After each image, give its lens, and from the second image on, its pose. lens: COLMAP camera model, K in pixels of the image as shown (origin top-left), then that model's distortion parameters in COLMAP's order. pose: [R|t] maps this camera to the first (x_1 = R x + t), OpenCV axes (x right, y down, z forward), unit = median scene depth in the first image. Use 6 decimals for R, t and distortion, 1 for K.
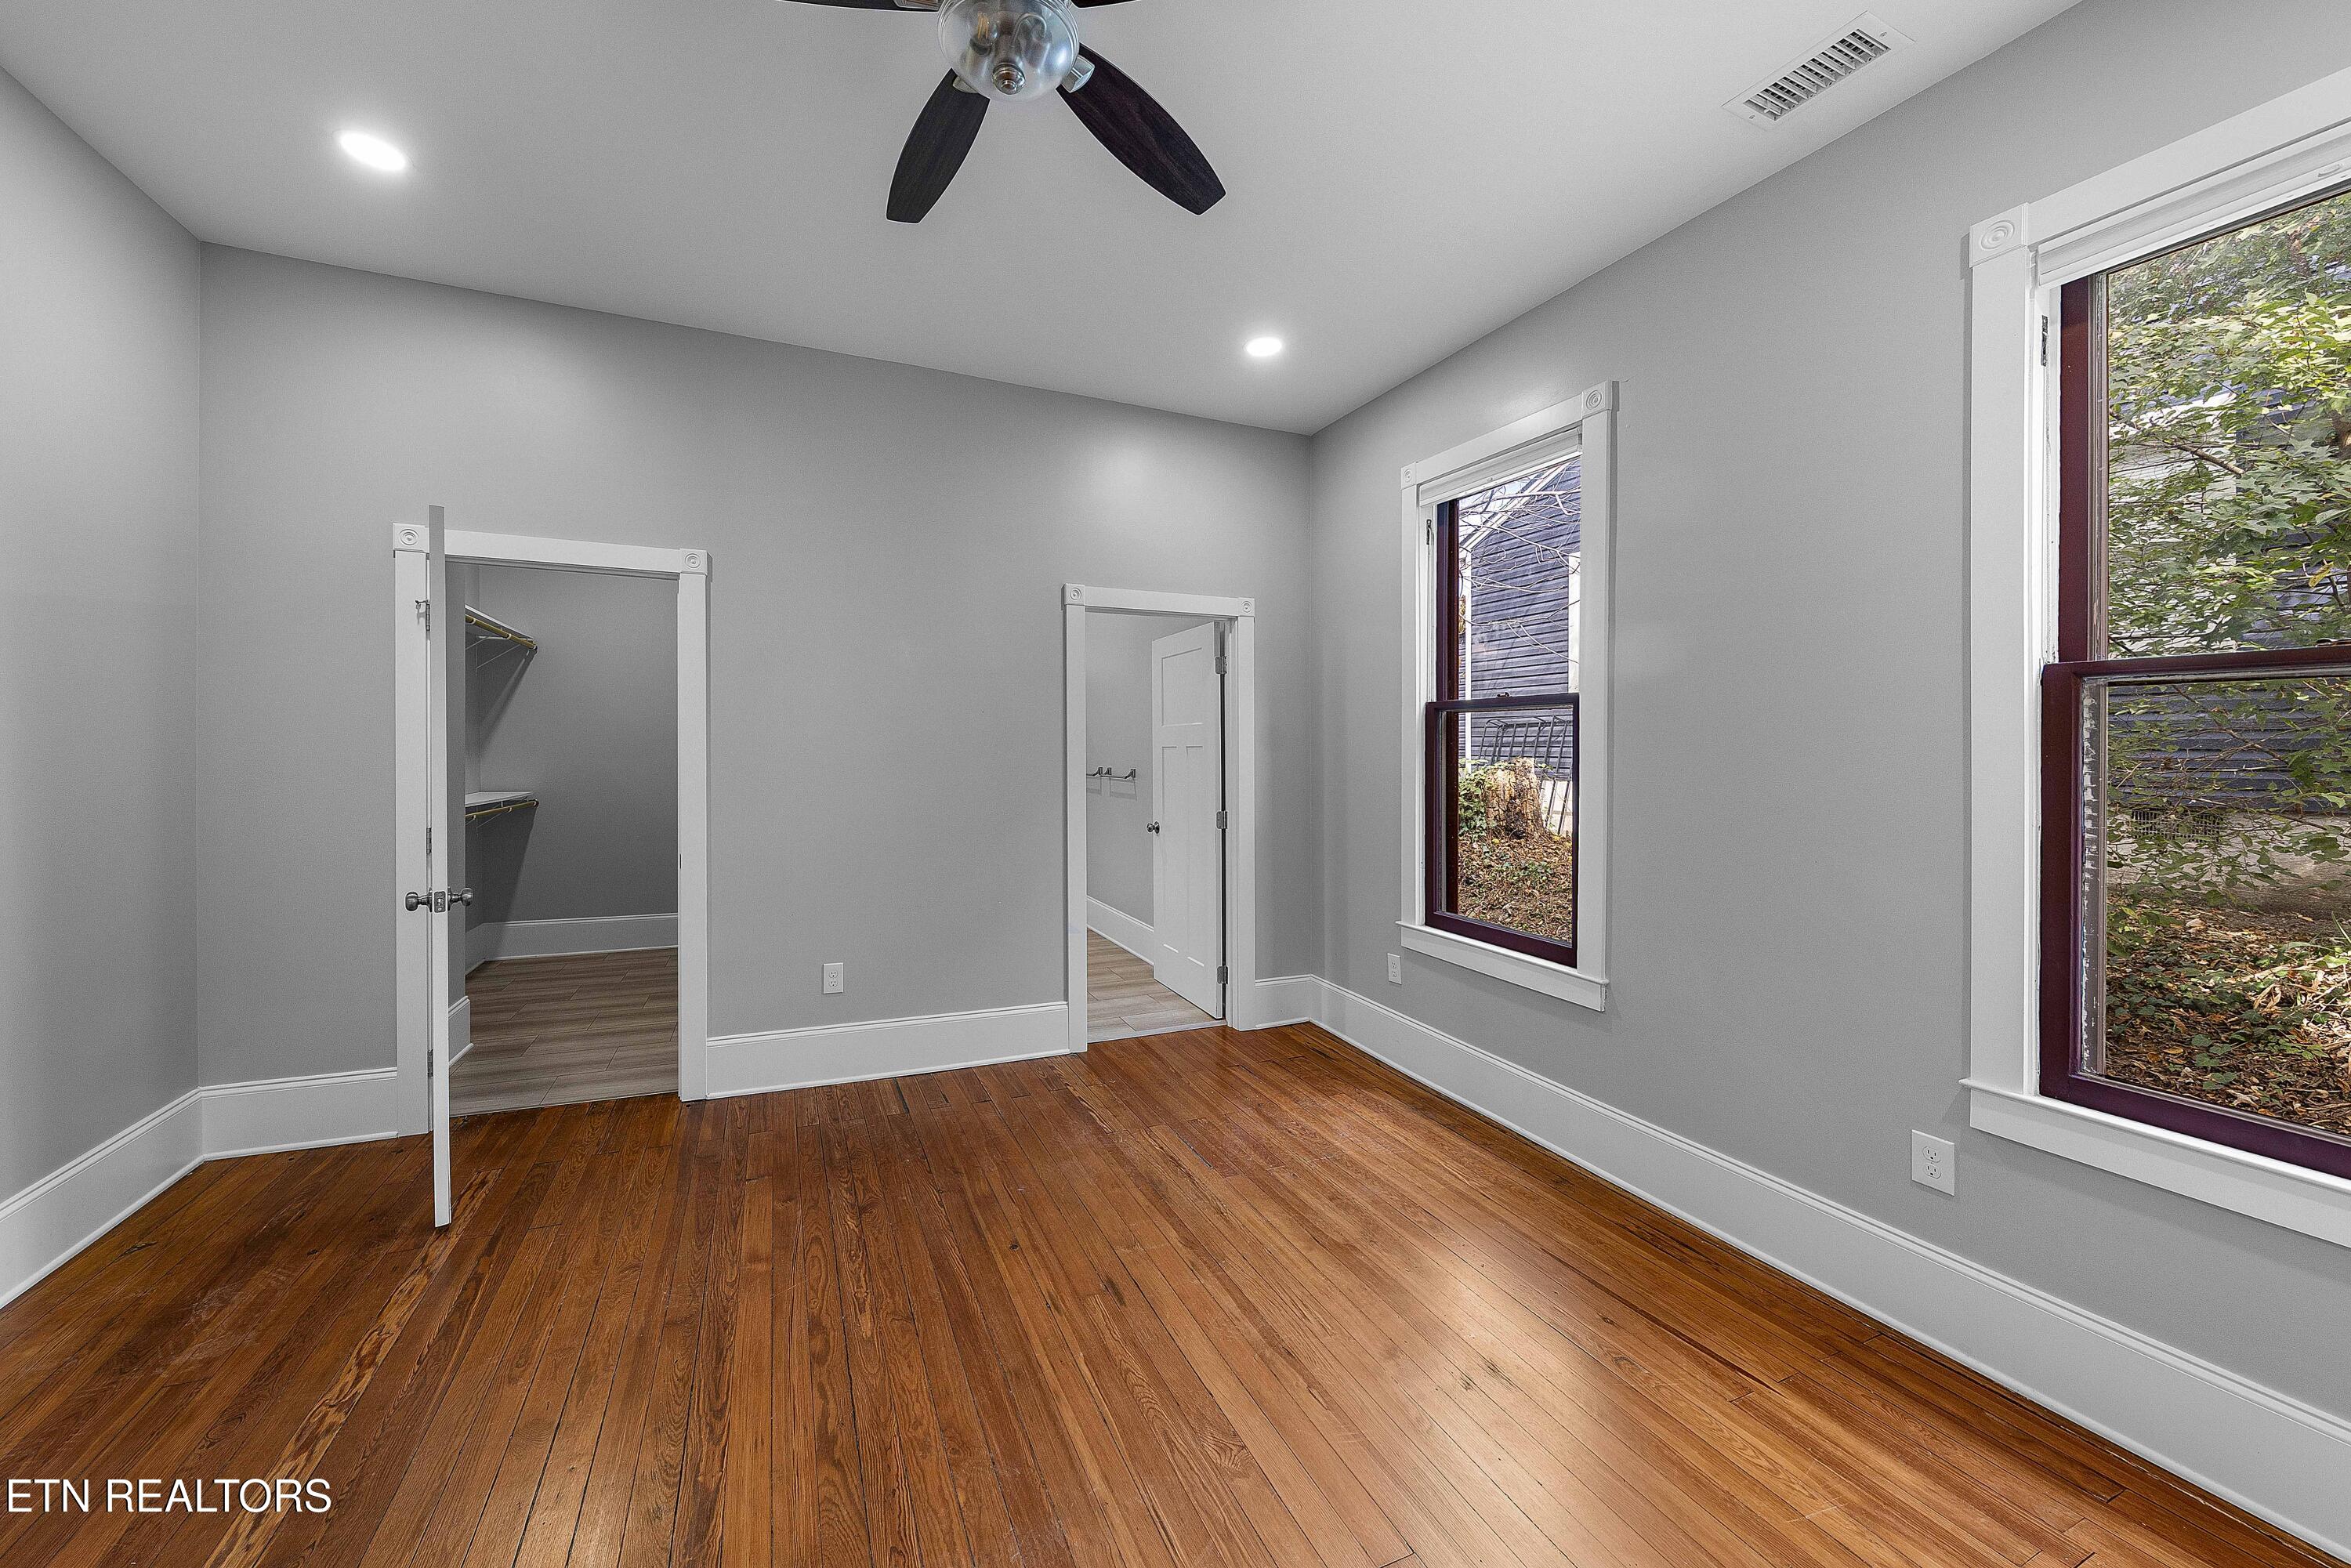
lens RADIAL K [[872.9, 0, 1119.1], [0, 872.9, 747.6], [0, 0, 1]] dist [-0.005735, -0.000288]
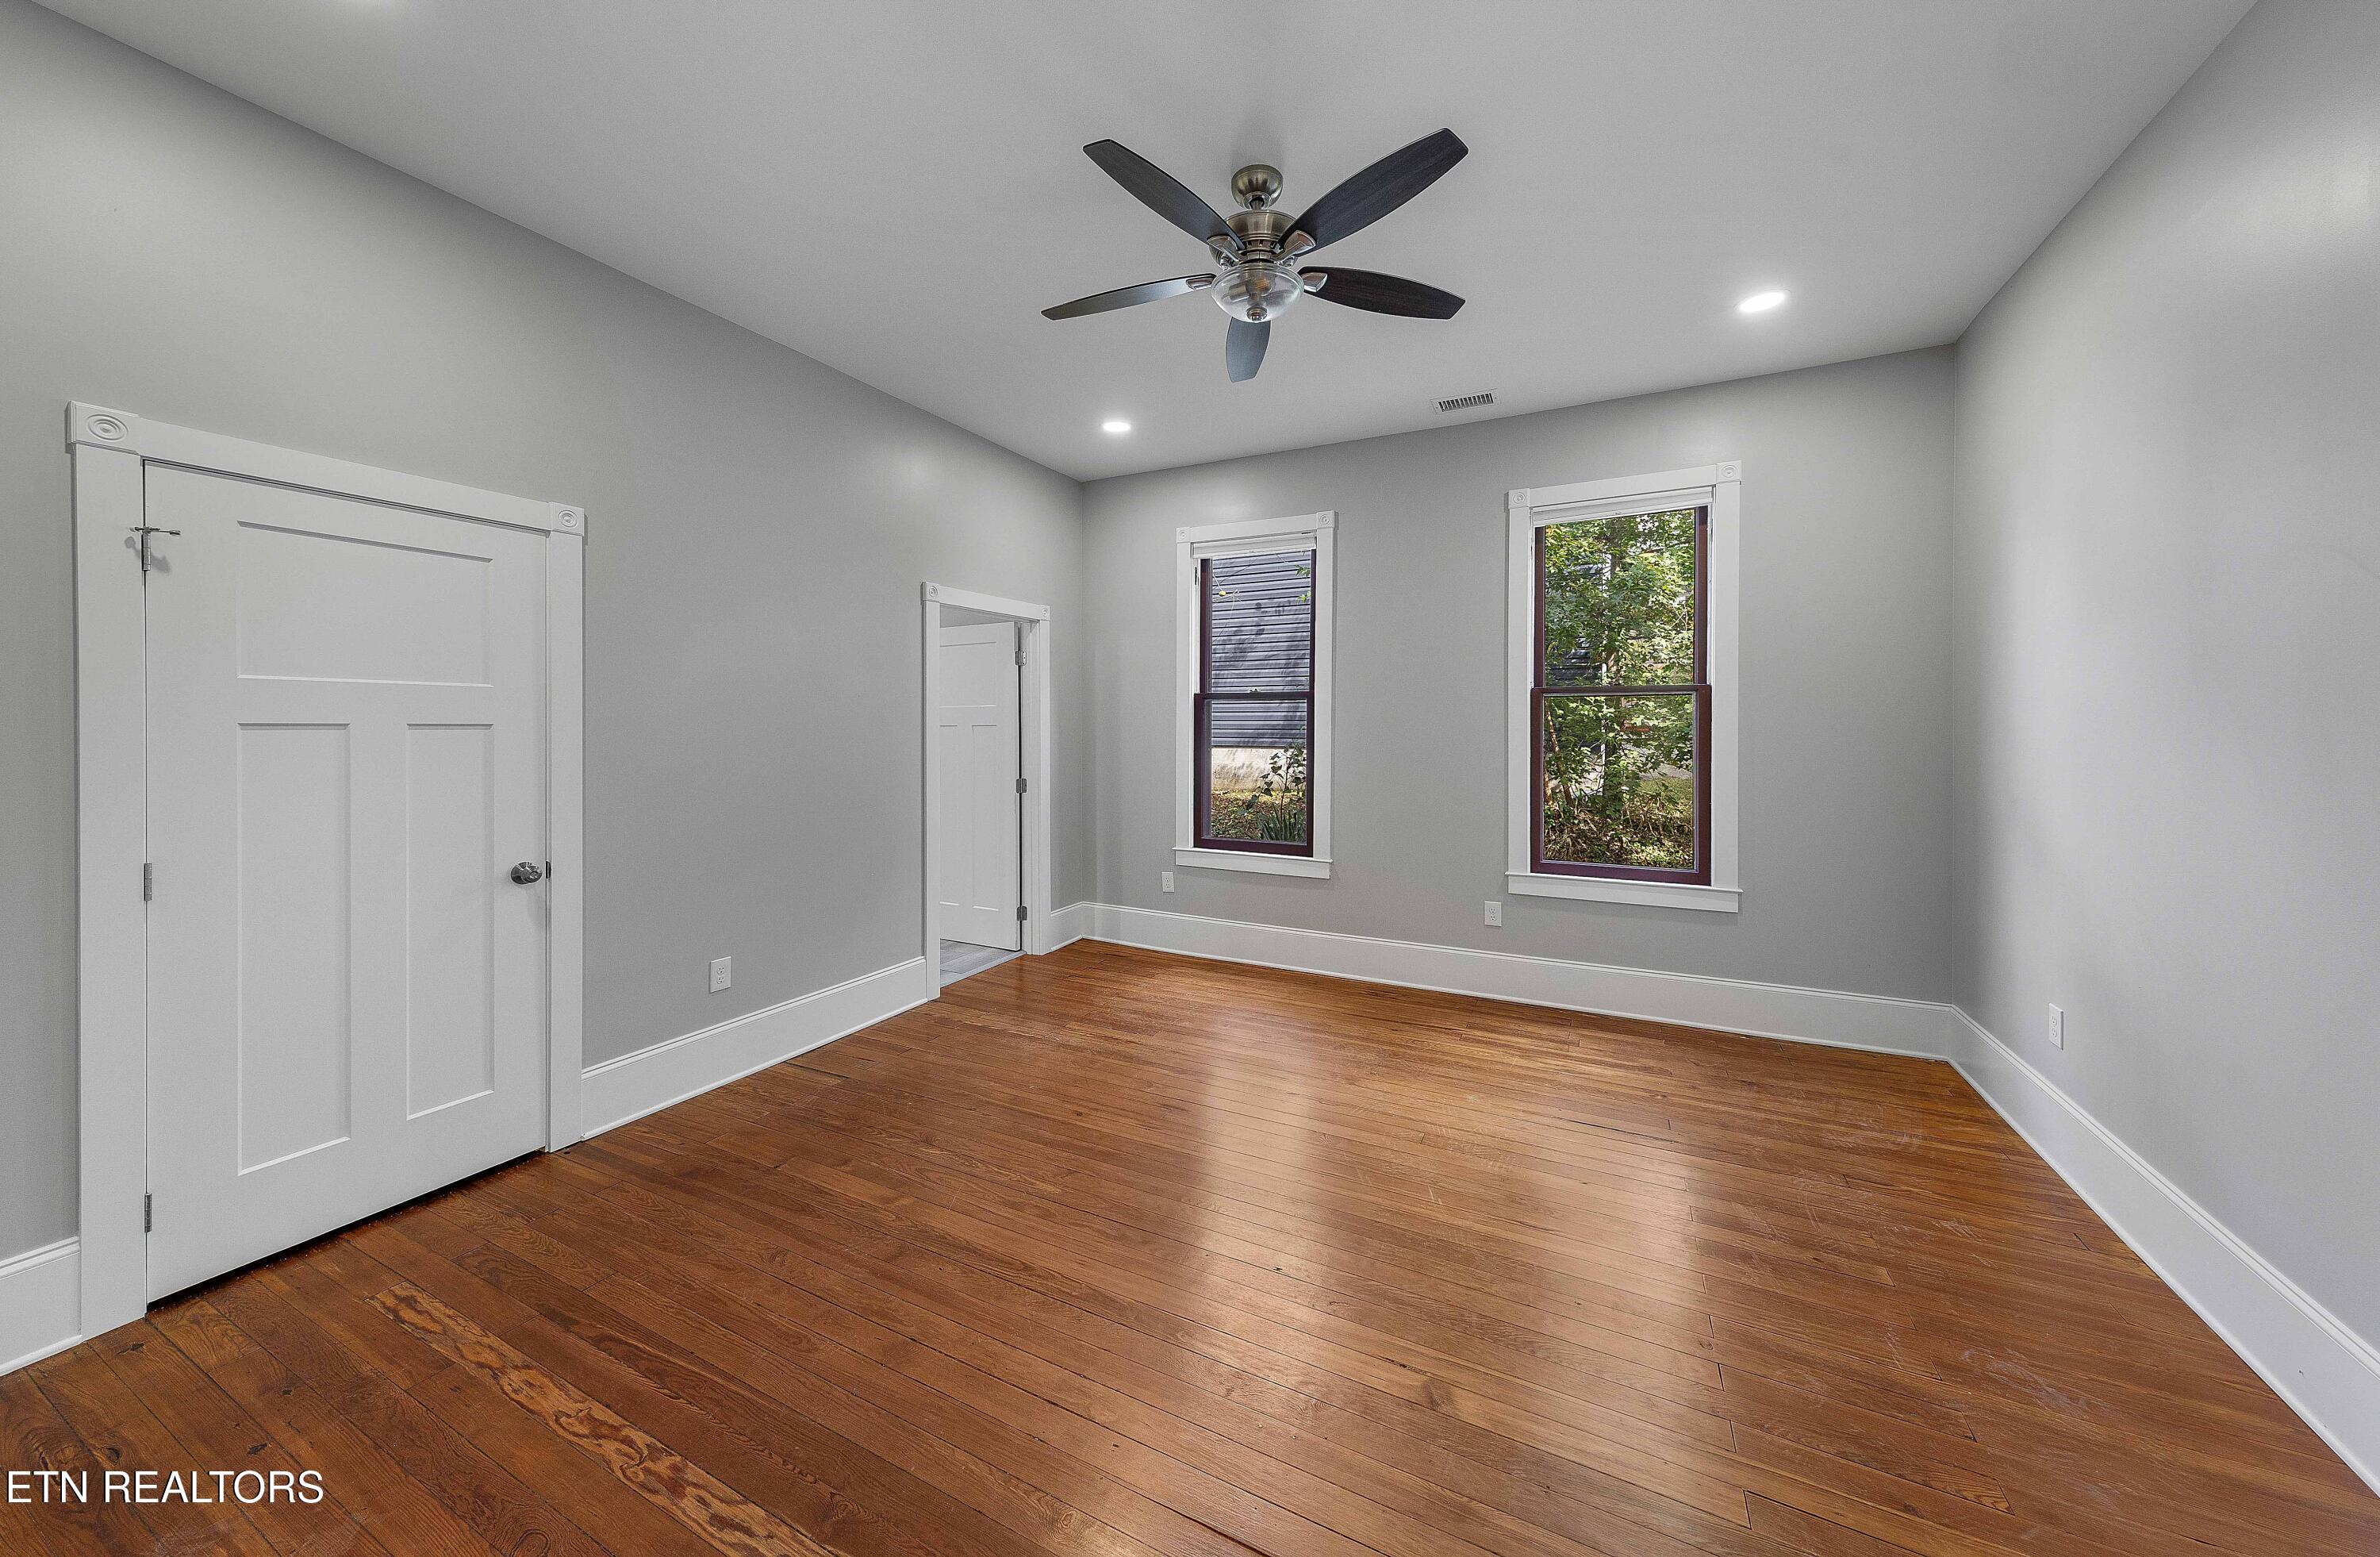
lens RADIAL K [[814.9, 0, 1217.2], [0, 814.9, 723.1], [0, 0, 1]] dist [0.000645, 0.000114]
pose [[0.739515, -0.011606, 0.673040, -0.651559], [0.008176, 0.999932, 0.008260, -0.016697], [-0.673090, -0.000606, 0.739560, -0.032662]]
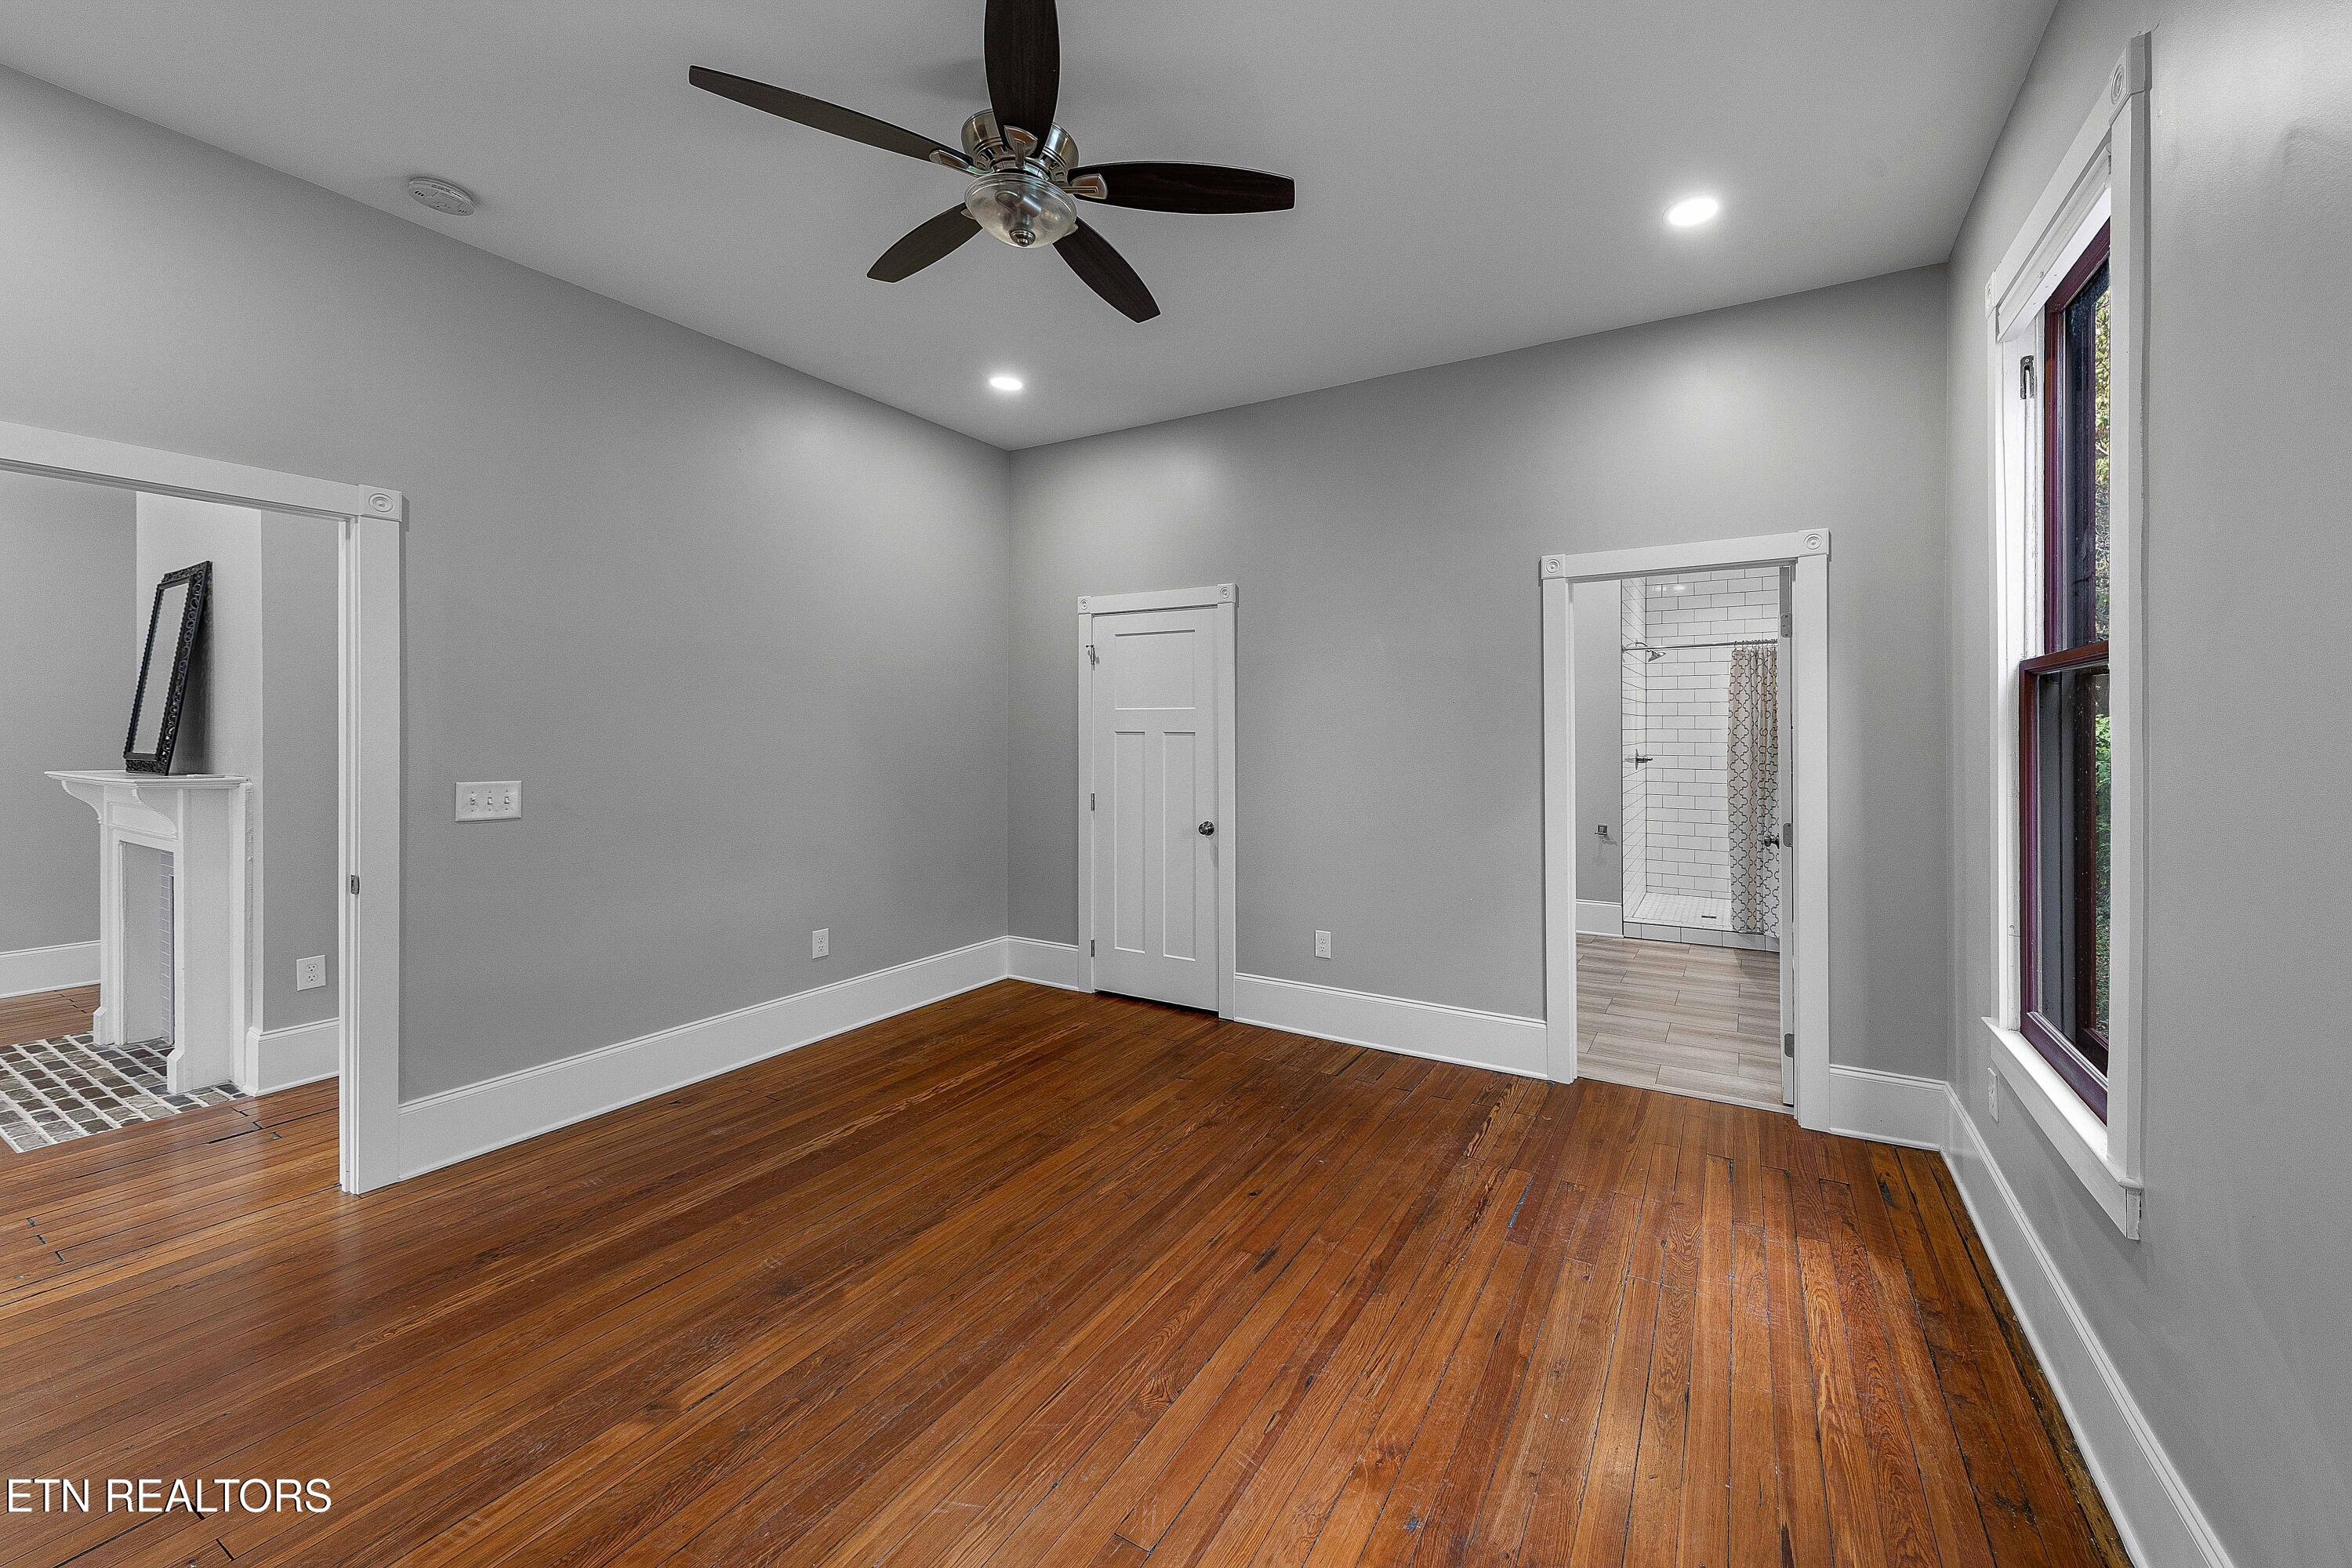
lens RADIAL K [[891.9, 0, 1201.3], [0, 891.9, 727.7], [0, 0, 1]] dist [0.002010, -0.000293]
pose [[0.607471, -0.014305, -0.794213, 0.620219], [0.007577, 0.999897, -0.012214, -0.002549], [0.794306, 0.001402, 0.607517, 0.218200]]
